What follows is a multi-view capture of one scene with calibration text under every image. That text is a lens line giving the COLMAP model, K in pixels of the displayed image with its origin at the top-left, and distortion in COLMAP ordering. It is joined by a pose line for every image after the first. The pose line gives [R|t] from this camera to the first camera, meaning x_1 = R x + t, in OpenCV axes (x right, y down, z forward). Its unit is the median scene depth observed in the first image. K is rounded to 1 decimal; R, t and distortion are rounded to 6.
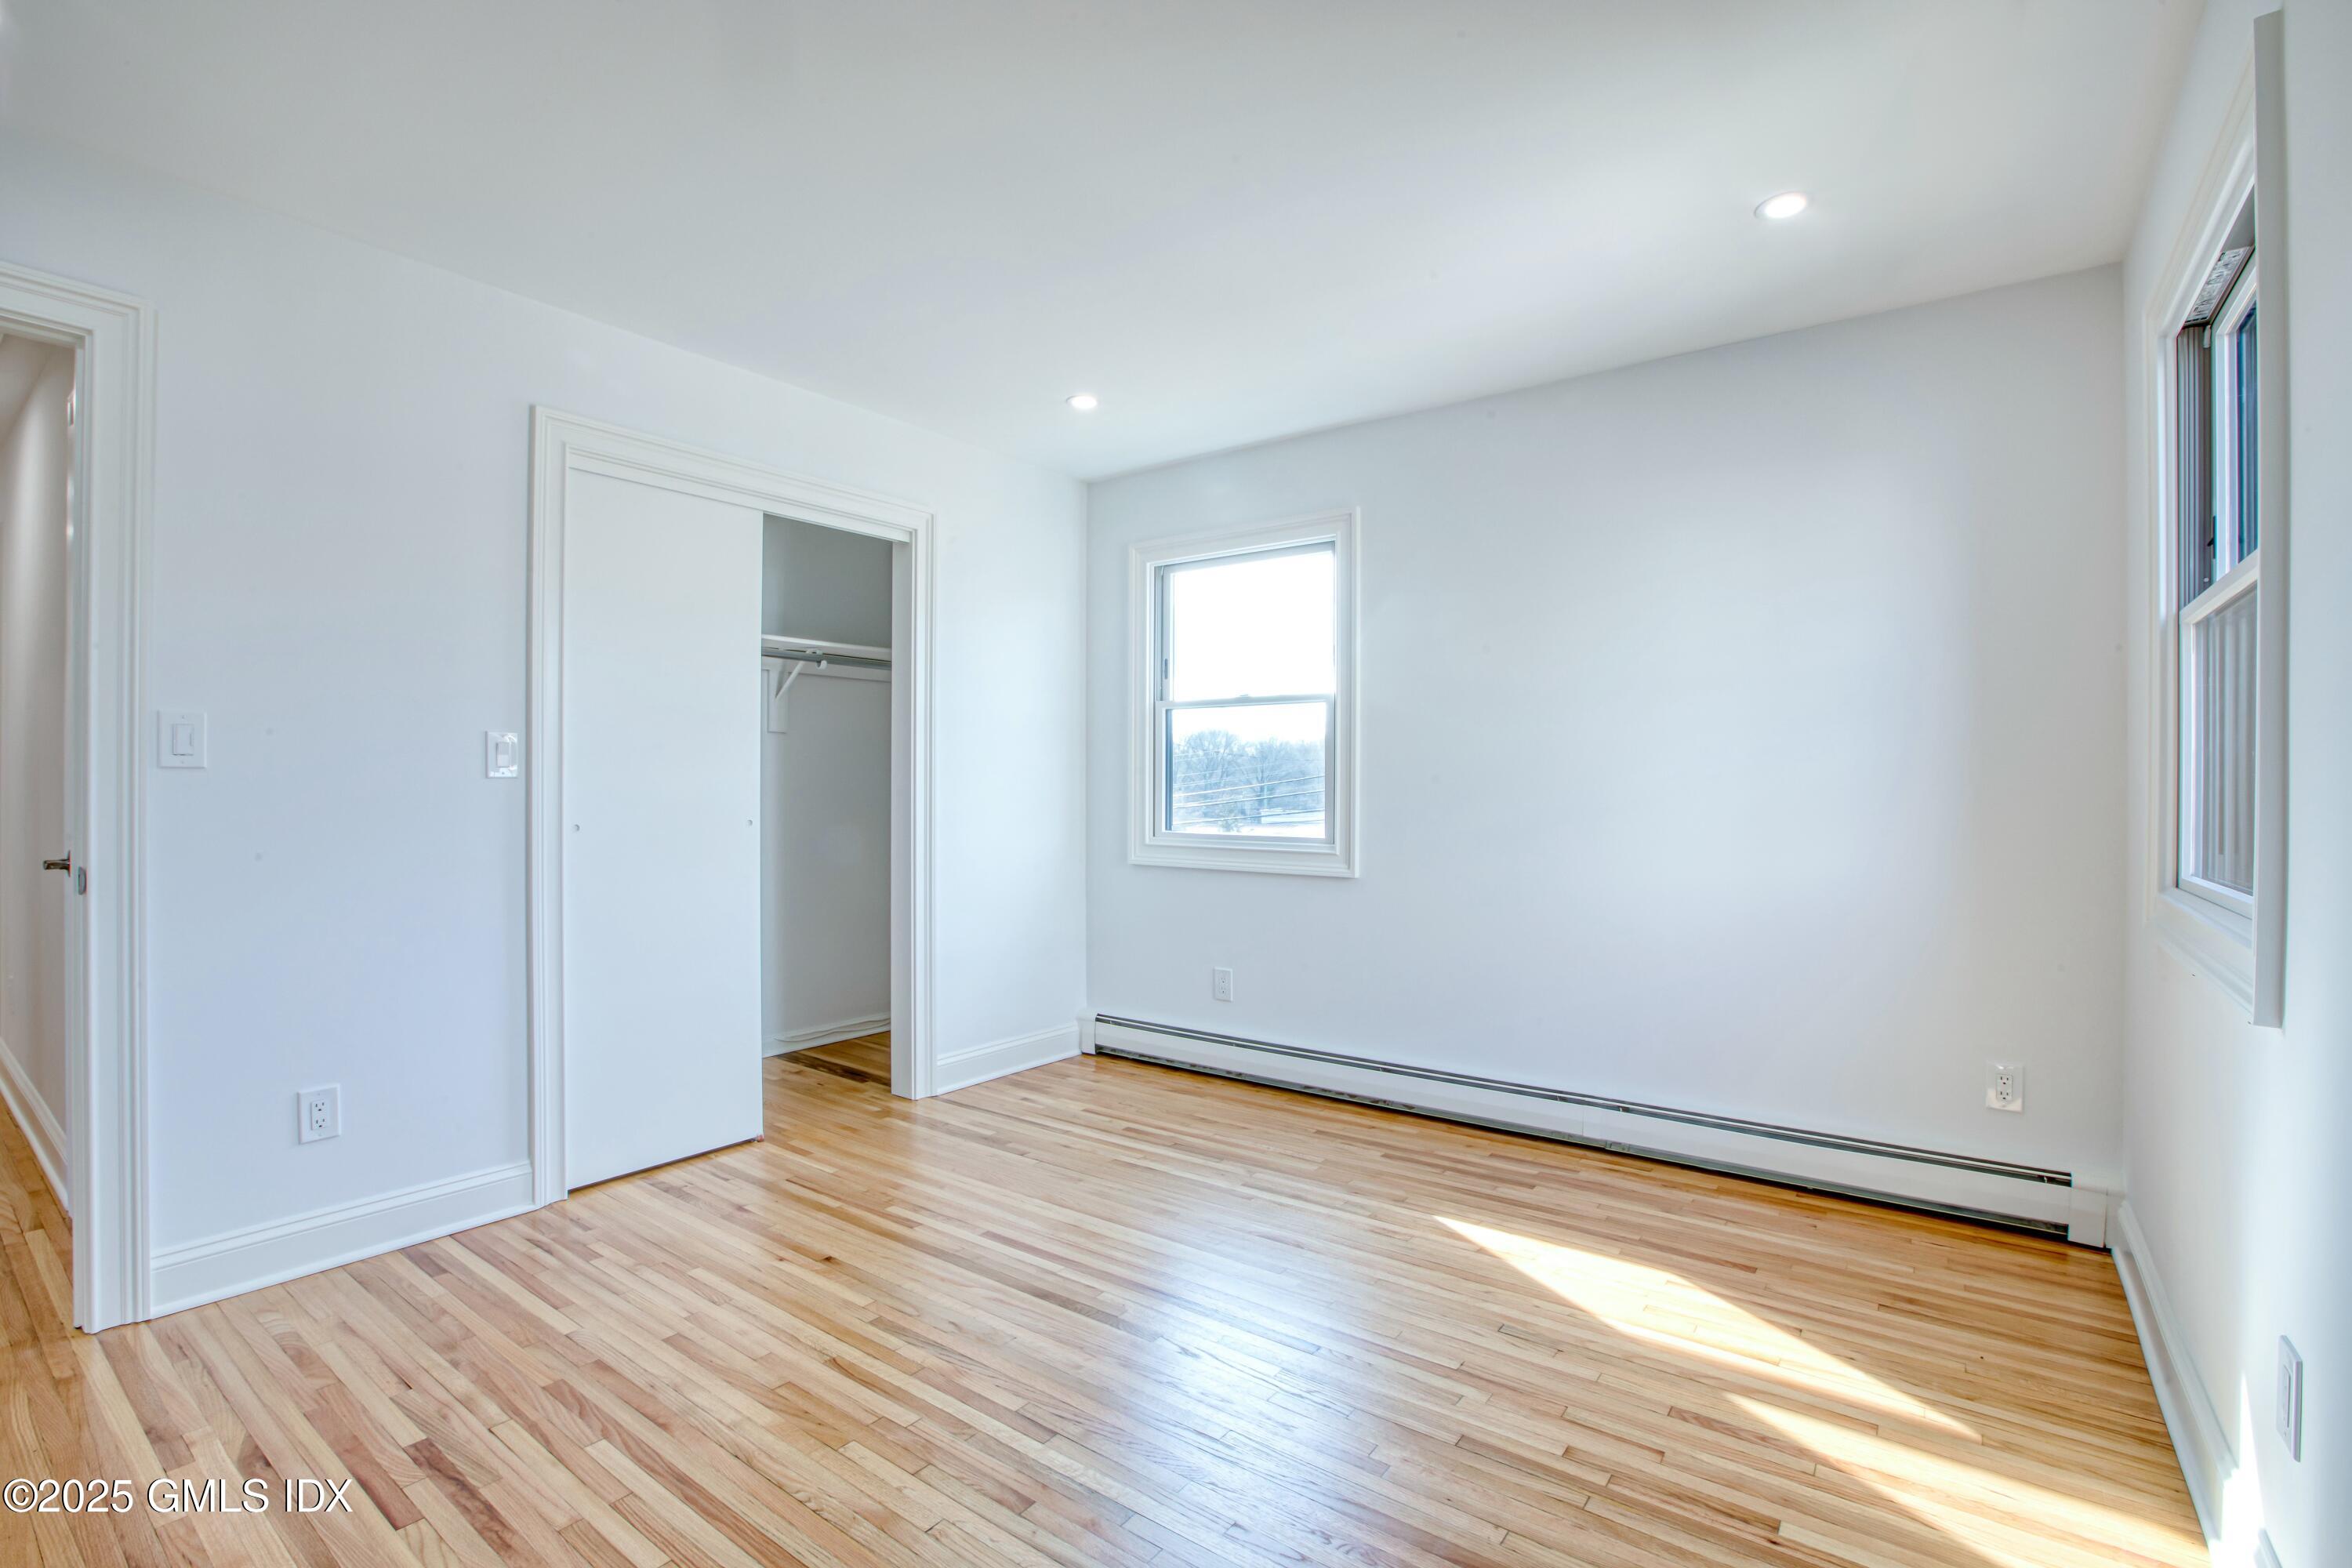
lens RADIAL K [[1064.7, 0, 1177.8], [0, 1064.7, 785.3], [0, 0, 1]] dist [-0.050131, 0.017544]
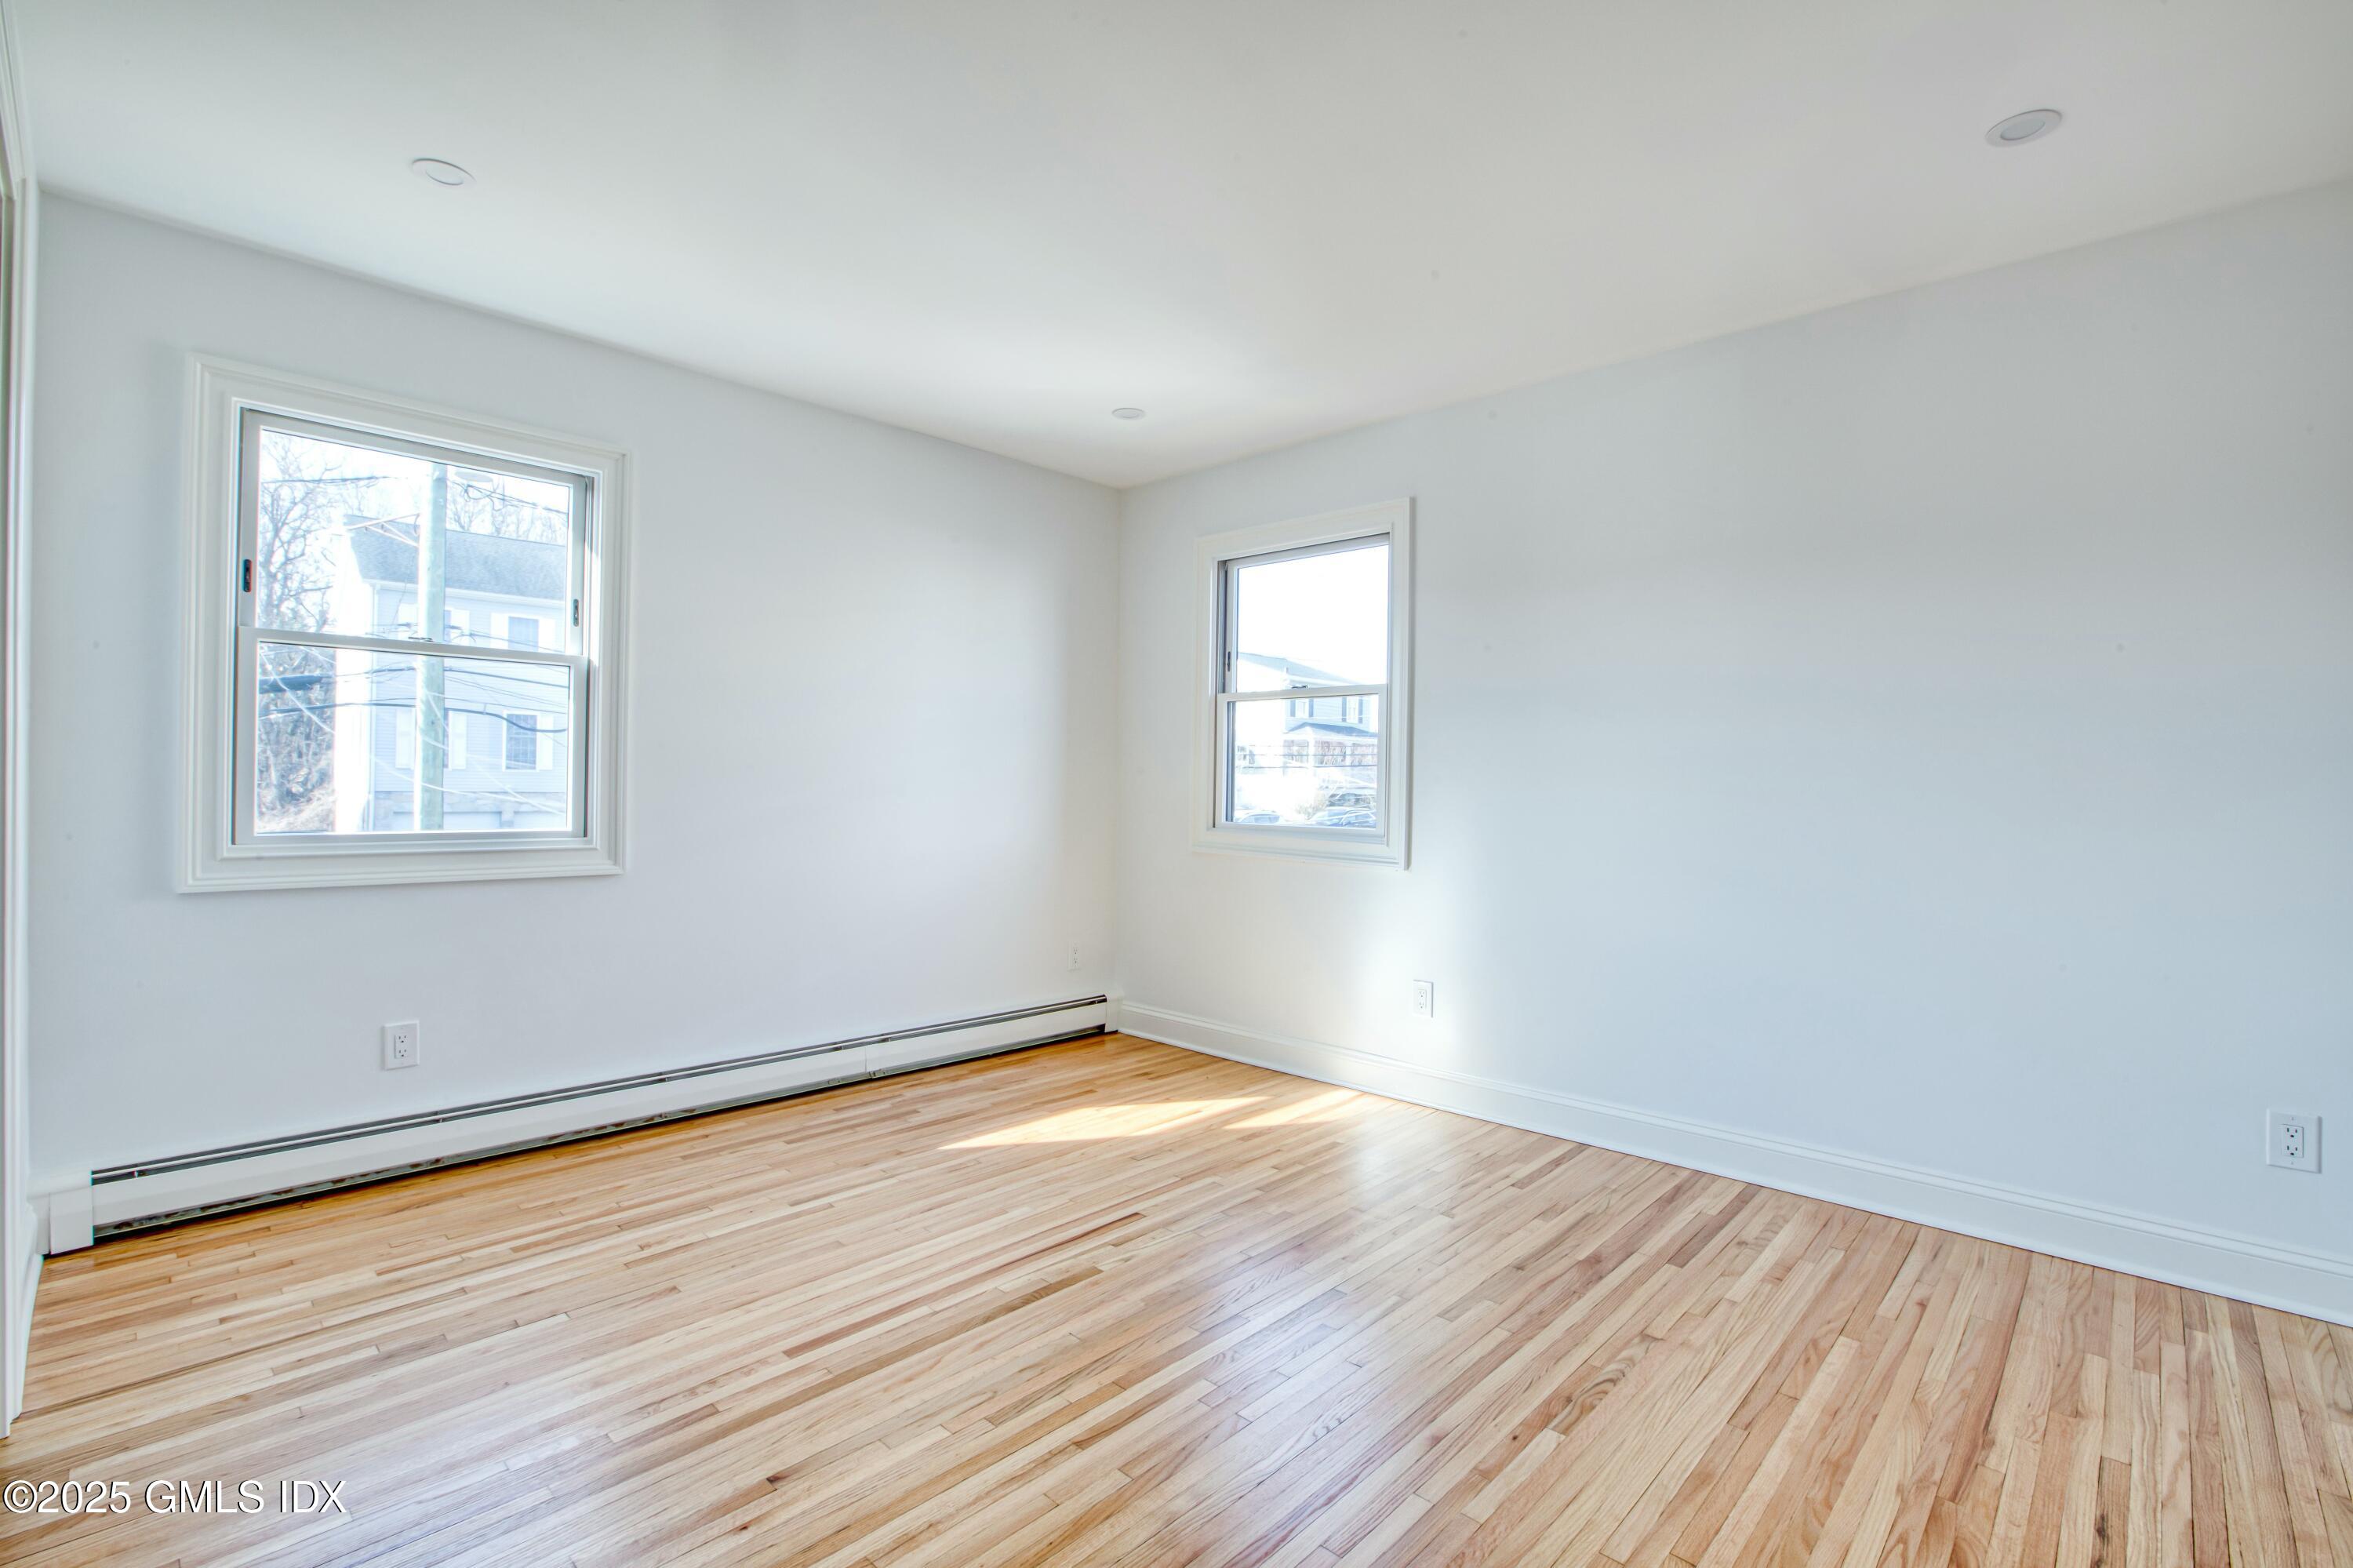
lens RADIAL K [[1065.1, 0, 1178.3], [0, 1065.1, 785.3], [0, 0, 1]] dist [-0.050131, 0.017544]
pose [[0.125189, -0.000507, 0.992133, -0.744814], [-0.009489, 0.999954, 0.001709, 0.014613], [-0.992088, -0.009628, 0.125178, 0.535924]]
